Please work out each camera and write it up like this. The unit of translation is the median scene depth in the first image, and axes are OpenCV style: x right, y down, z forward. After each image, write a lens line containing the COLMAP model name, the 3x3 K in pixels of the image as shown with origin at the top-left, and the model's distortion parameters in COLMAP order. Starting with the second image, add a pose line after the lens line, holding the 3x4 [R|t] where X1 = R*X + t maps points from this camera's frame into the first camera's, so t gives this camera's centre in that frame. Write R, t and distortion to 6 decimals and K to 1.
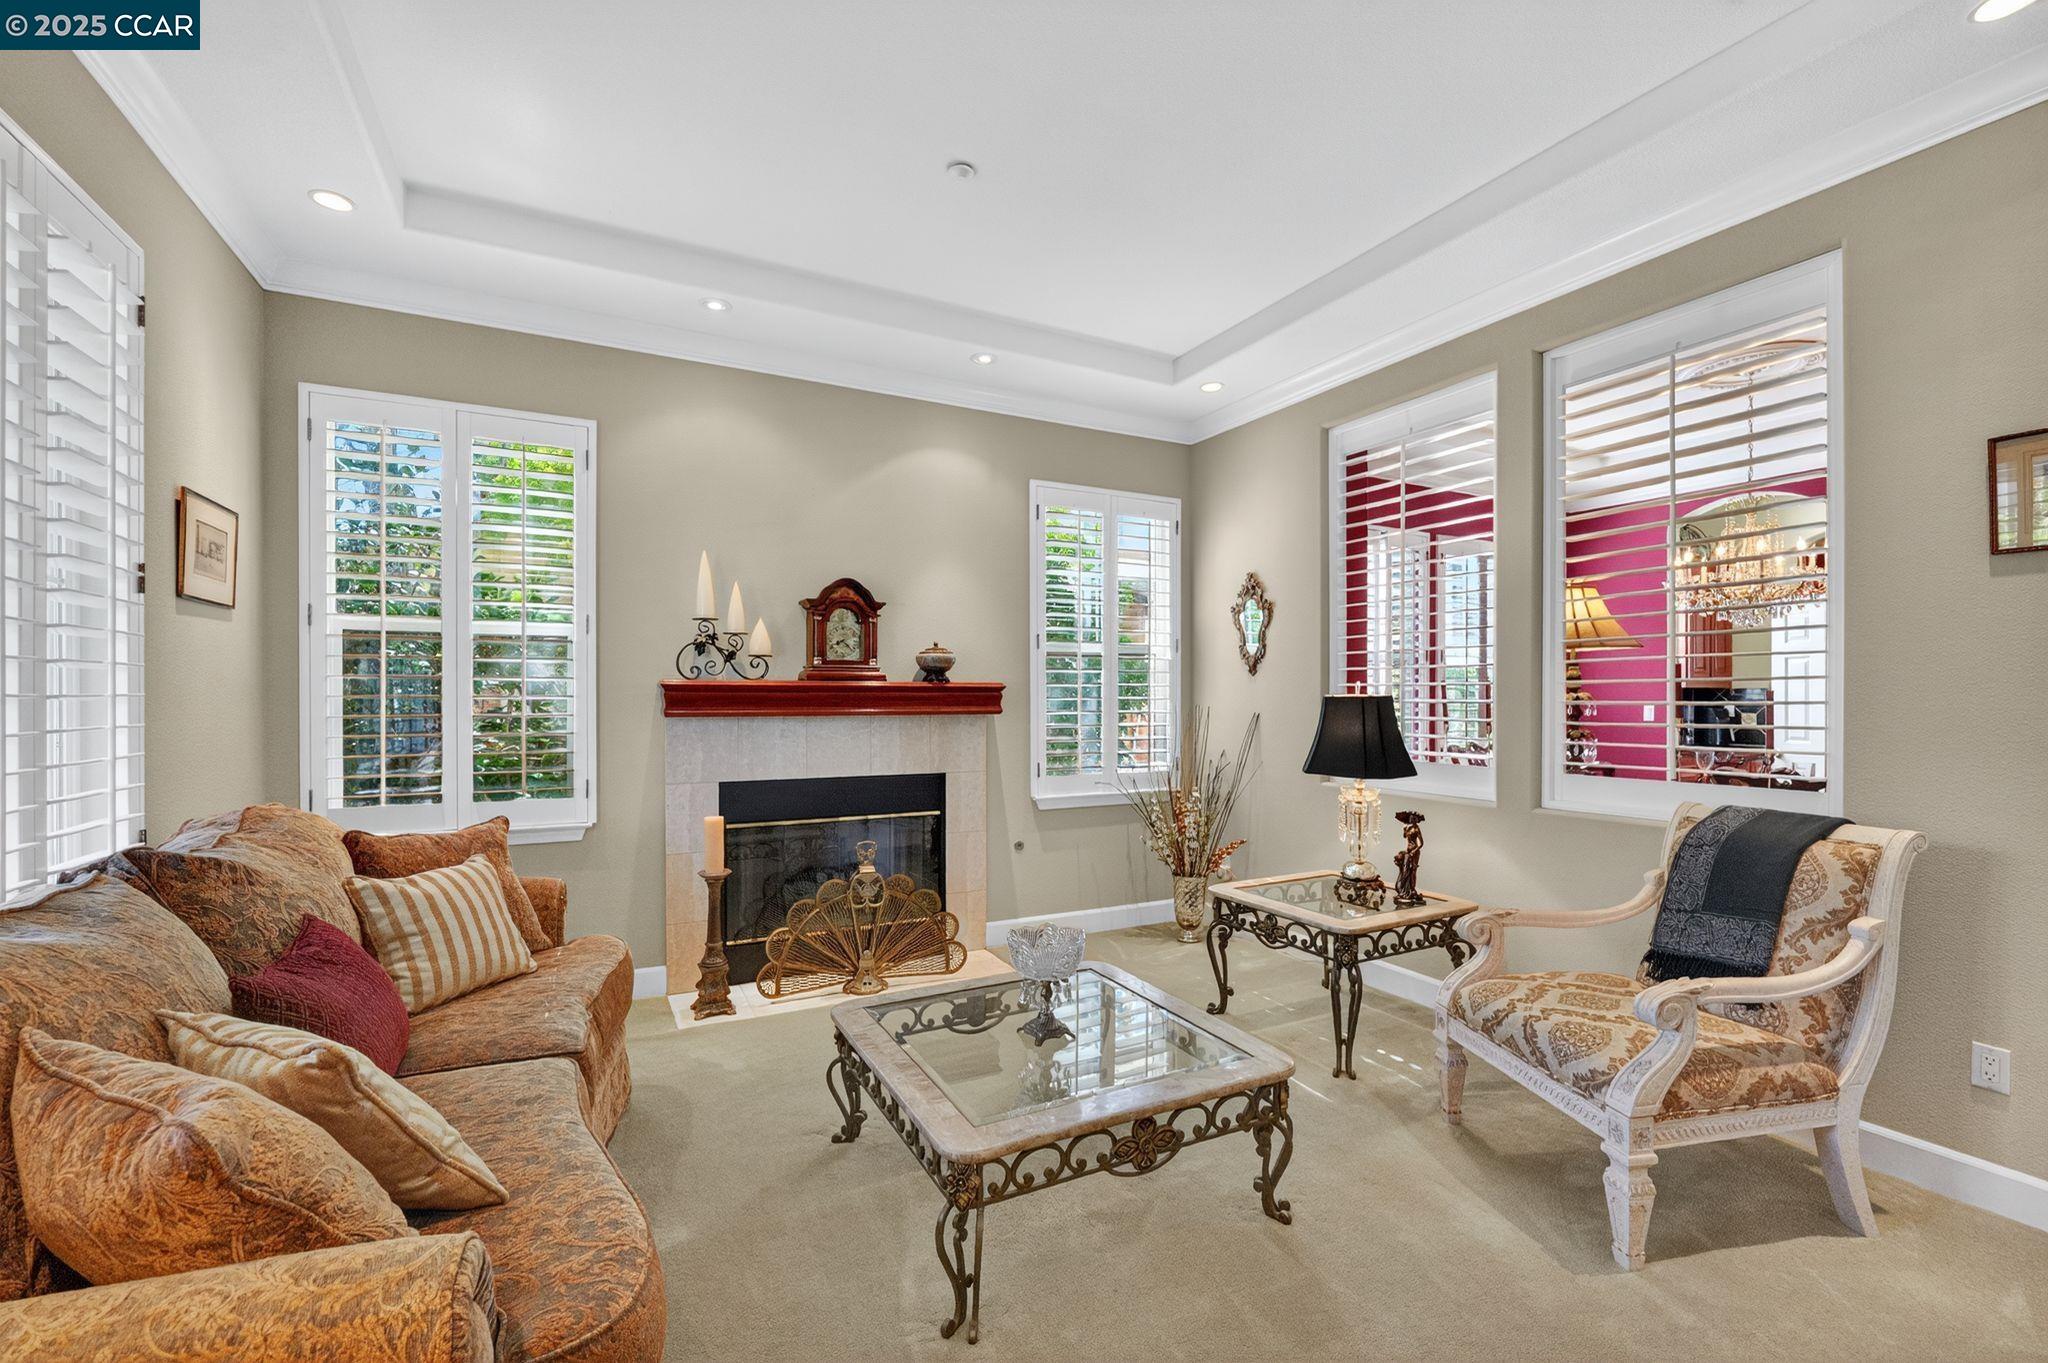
lens RADIAL K [[845.1, 0, 1017.0], [0, 845.1, 701.7], [0, 0, 1]] dist [-0.008065, -0.000033]
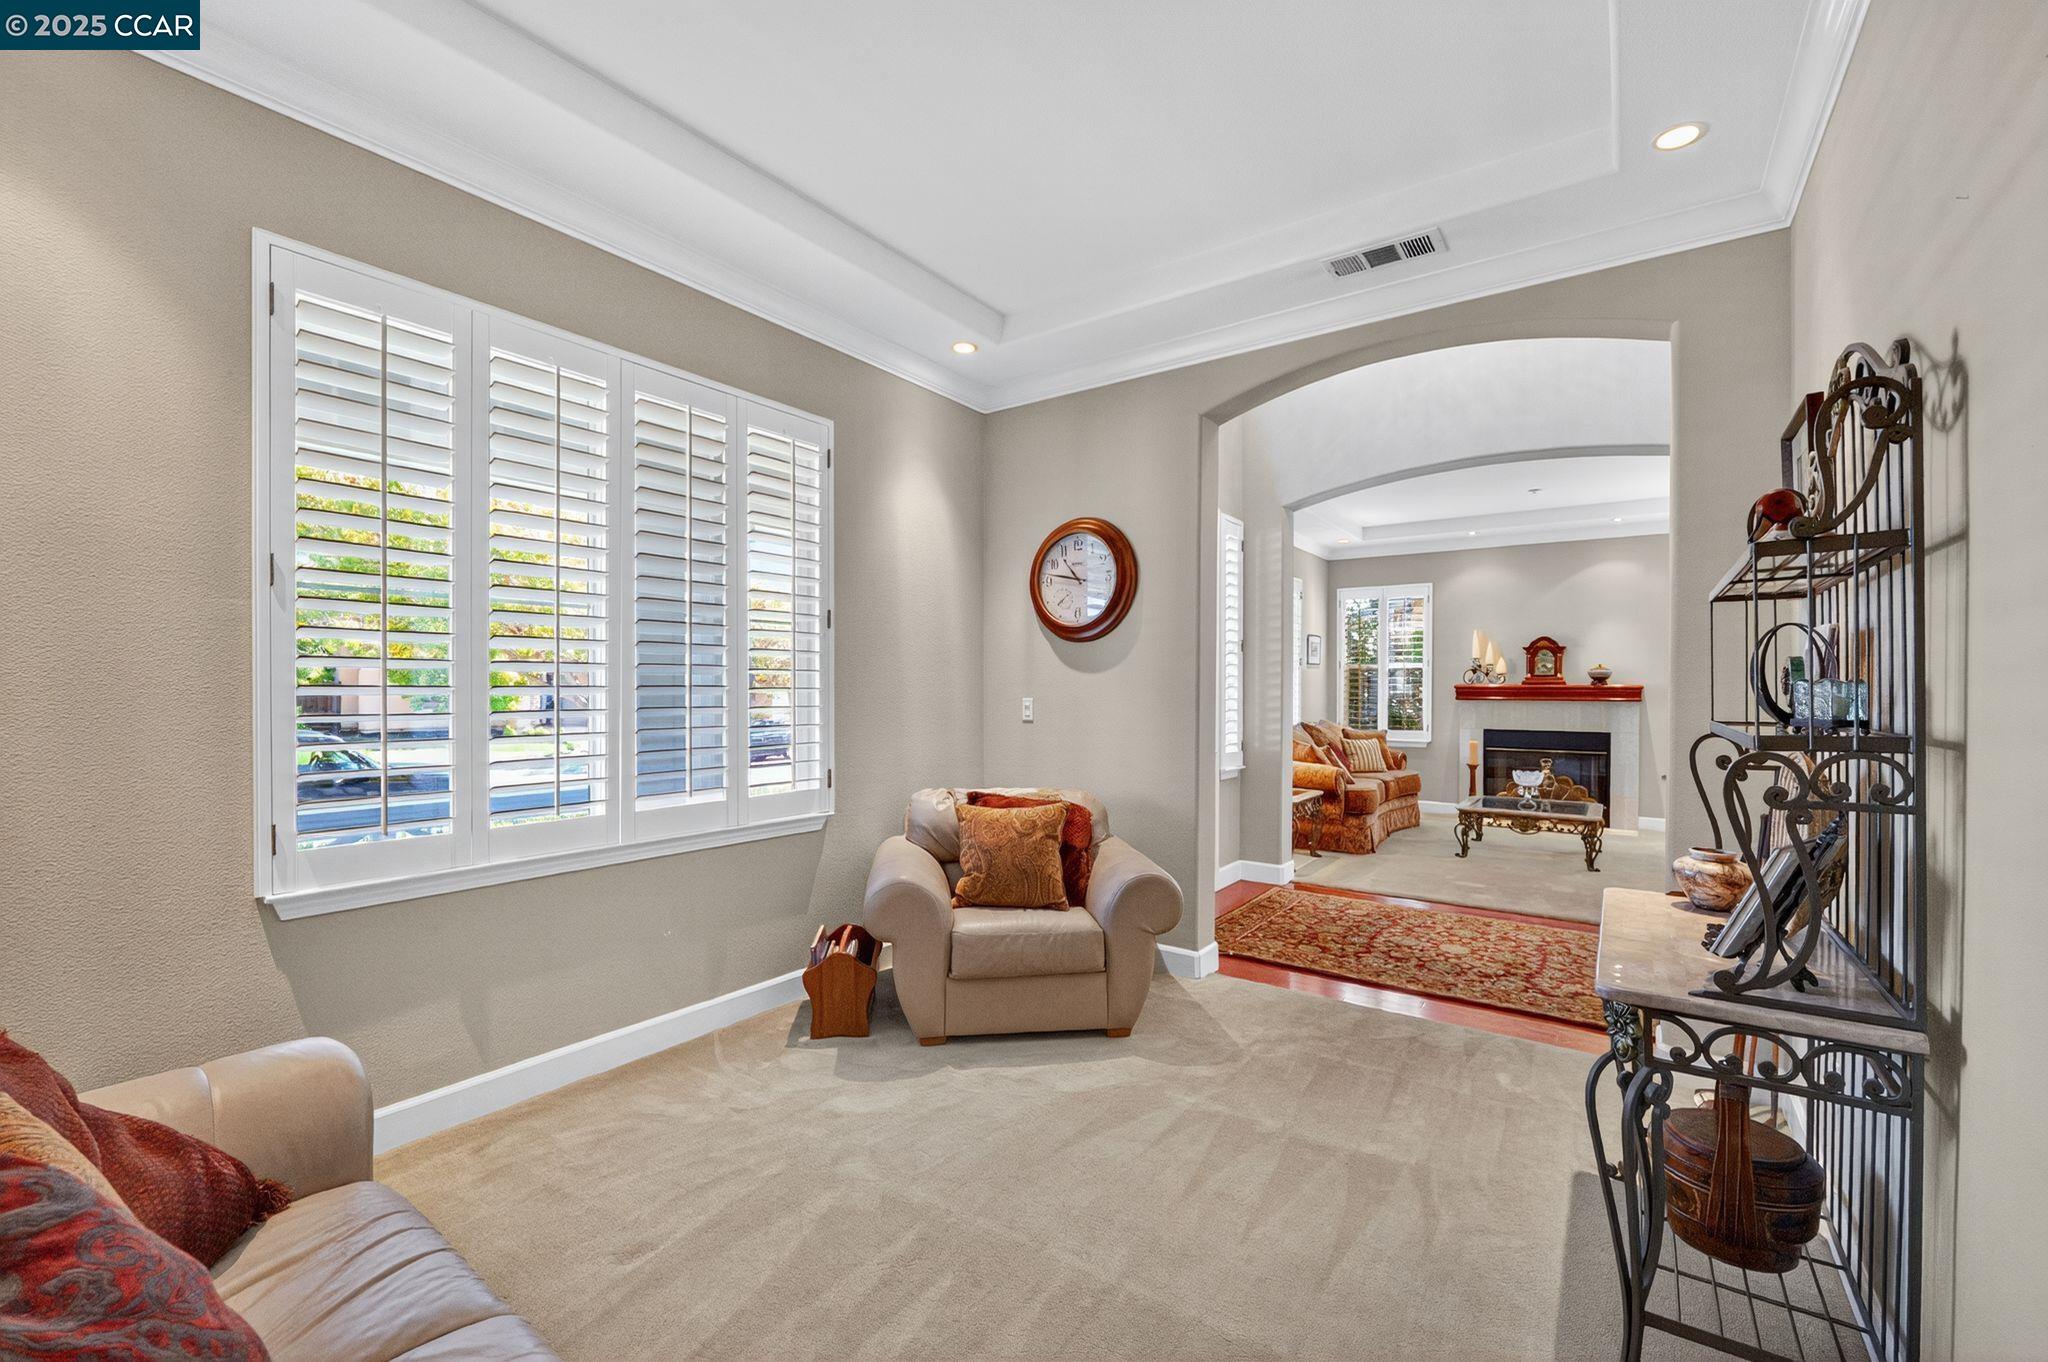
lens RADIAL K [[845.1, 0, 1022.4], [0, 845.1, 691.0], [0, 0, 1]] dist [-0.008065, -0.000033]
pose [[0.455264, 0.005348, -0.890340, 1.108064], [-0.009134, 0.999957, 0.001336, 0.000486], [0.890309, 0.007524, 0.455294, -1.155564]]
